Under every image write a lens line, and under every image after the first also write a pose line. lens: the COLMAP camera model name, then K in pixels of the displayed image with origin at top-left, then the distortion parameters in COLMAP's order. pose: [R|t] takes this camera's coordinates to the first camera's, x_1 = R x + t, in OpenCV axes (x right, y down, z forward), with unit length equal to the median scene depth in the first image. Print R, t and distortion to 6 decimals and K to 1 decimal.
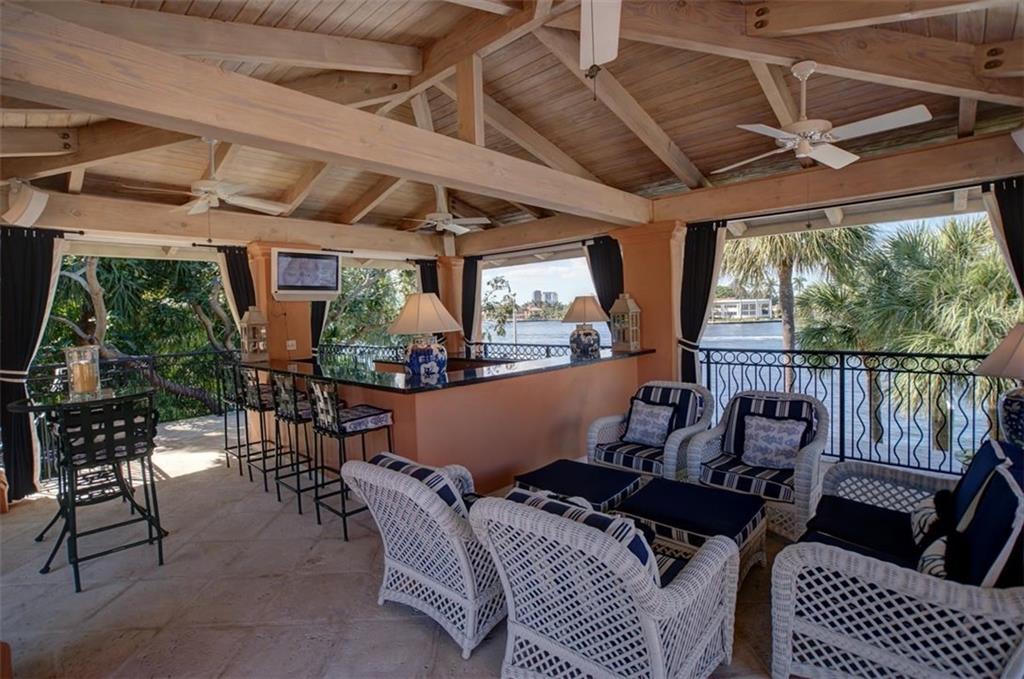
lens RADIAL K [[484.4, 0, 510.3], [0, 484.4, 332.4], [0, 0, 1]] dist [-0.053920, 0.022895]
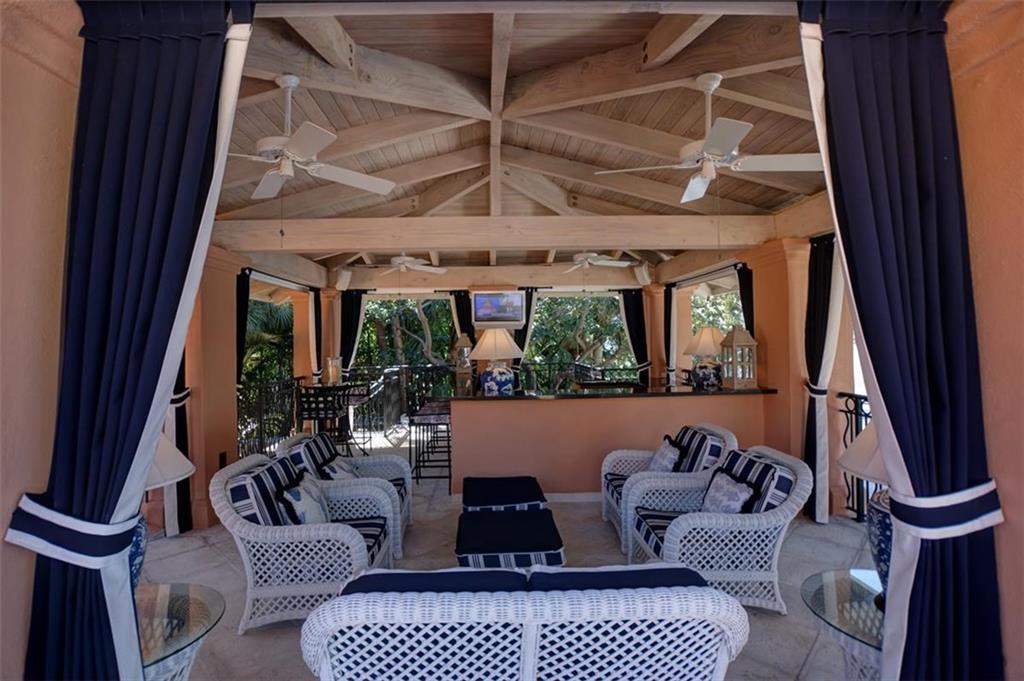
lens RADIAL K [[484.4, 0, 509.0], [0, 484.4, 340.8], [0, 0, 1]] dist [-0.053920, 0.022895]
pose [[0.721525, 0.023268, -0.691998, 0.561643], [-0.035034, 0.999382, -0.002925, -0.033498], [0.691502, 0.026354, 0.721894, 0.065604]]
